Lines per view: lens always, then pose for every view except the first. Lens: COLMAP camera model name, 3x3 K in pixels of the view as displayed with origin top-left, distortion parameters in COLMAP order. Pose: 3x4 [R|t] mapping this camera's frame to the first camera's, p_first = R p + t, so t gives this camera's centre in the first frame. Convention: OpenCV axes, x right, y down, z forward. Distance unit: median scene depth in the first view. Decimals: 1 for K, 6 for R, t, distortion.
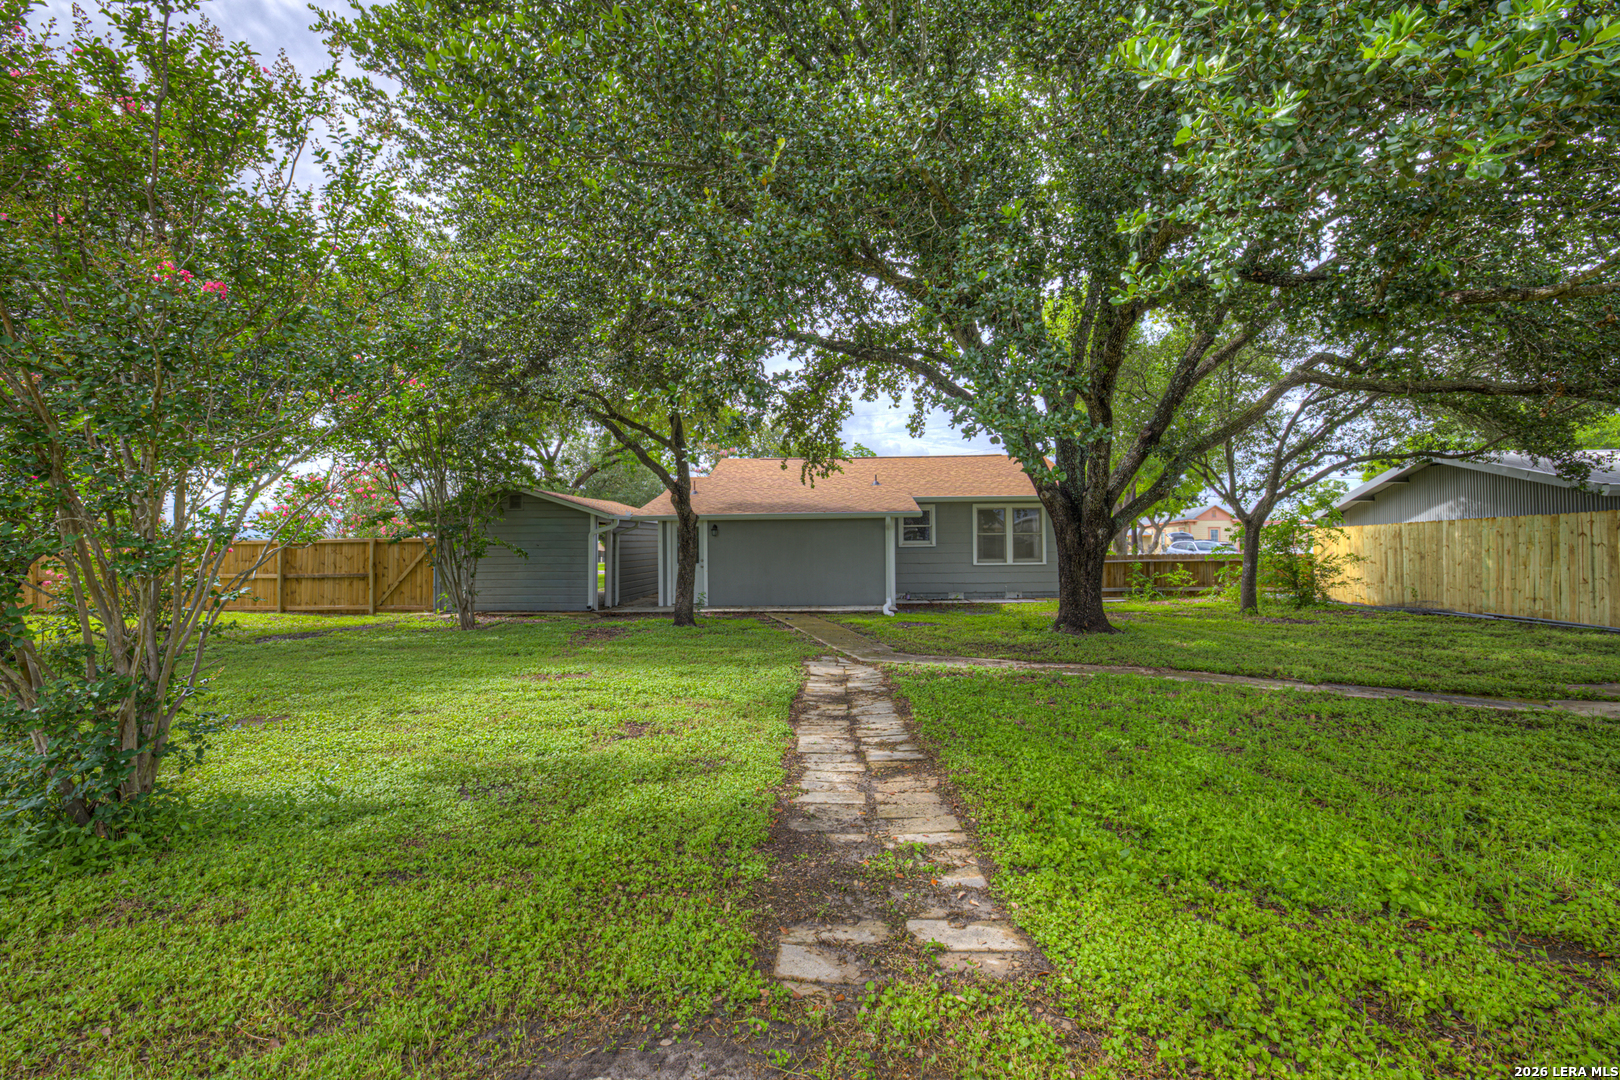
lens RADIAL K [[692.3, 0, 803.1], [0, 692.3, 546.2], [0, 0, 1]] dist [0.012298, 0.001241]
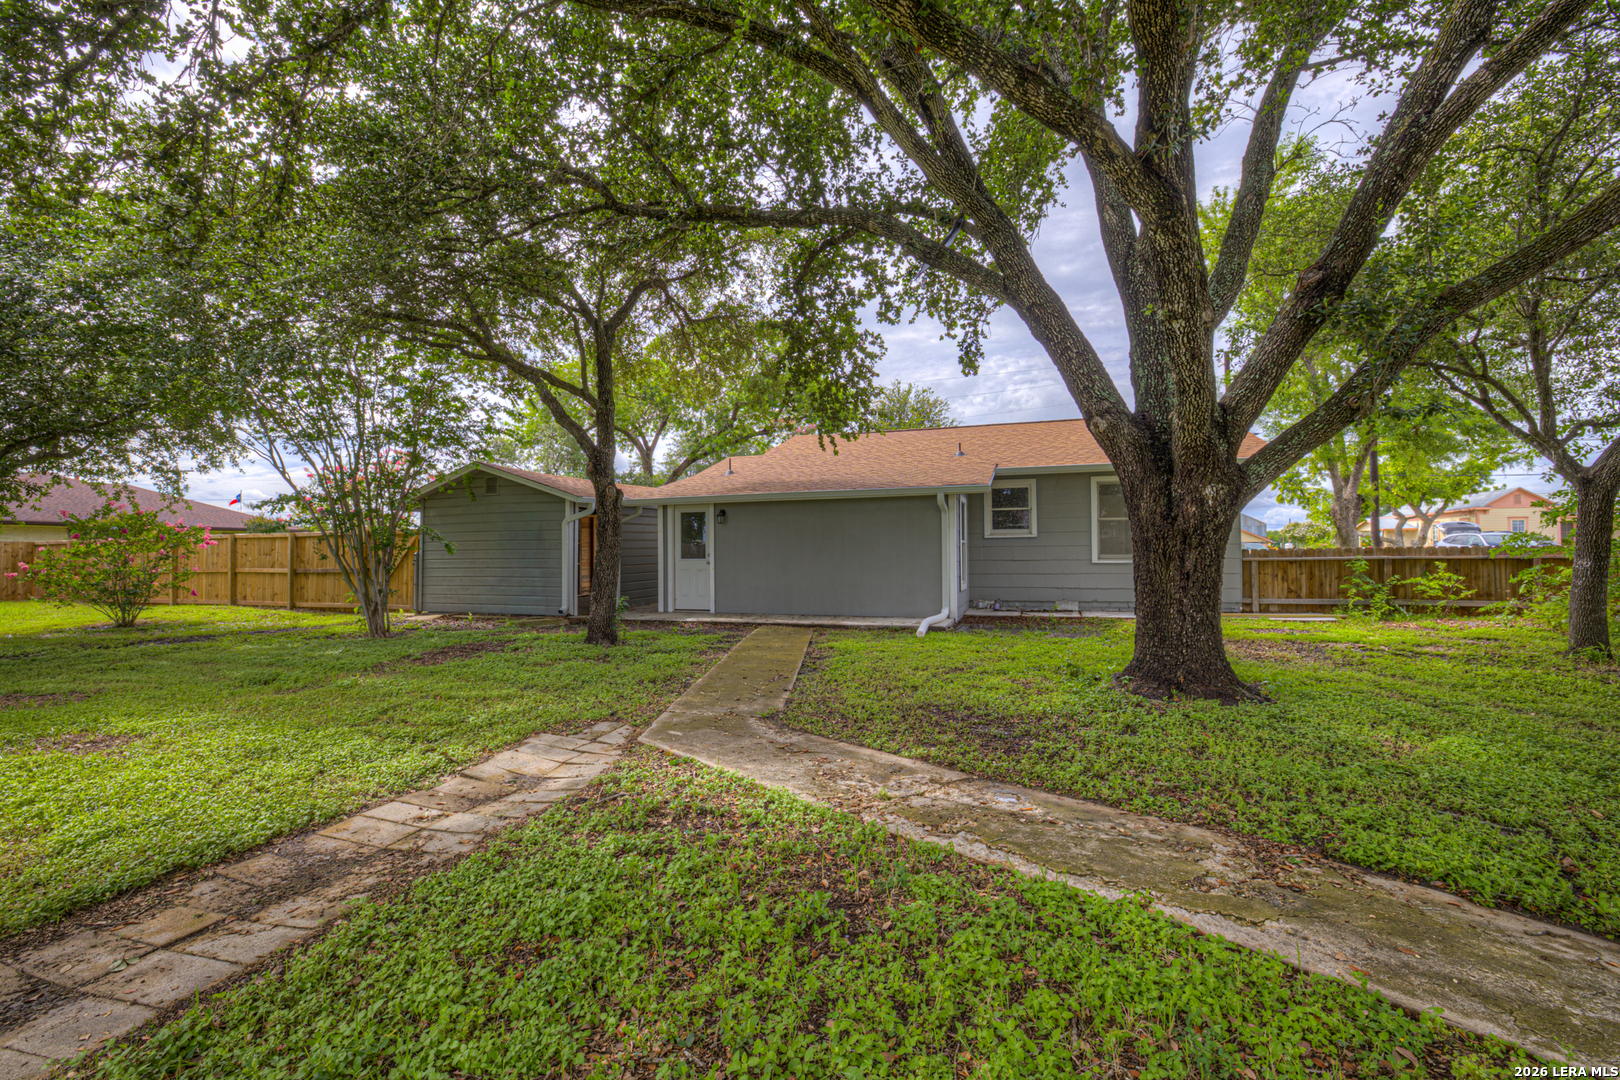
lens RADIAL K [[692.3, 0, 810.3], [0, 692.3, 537.1], [0, 0, 1]] dist [0.012298, 0.001241]
pose [[0.967046, -0.004191, -0.254567, 0.167153], [0.000925, 0.999916, -0.012947, 0.011017], [0.254600, 0.012285, 0.966969, 0.270008]]
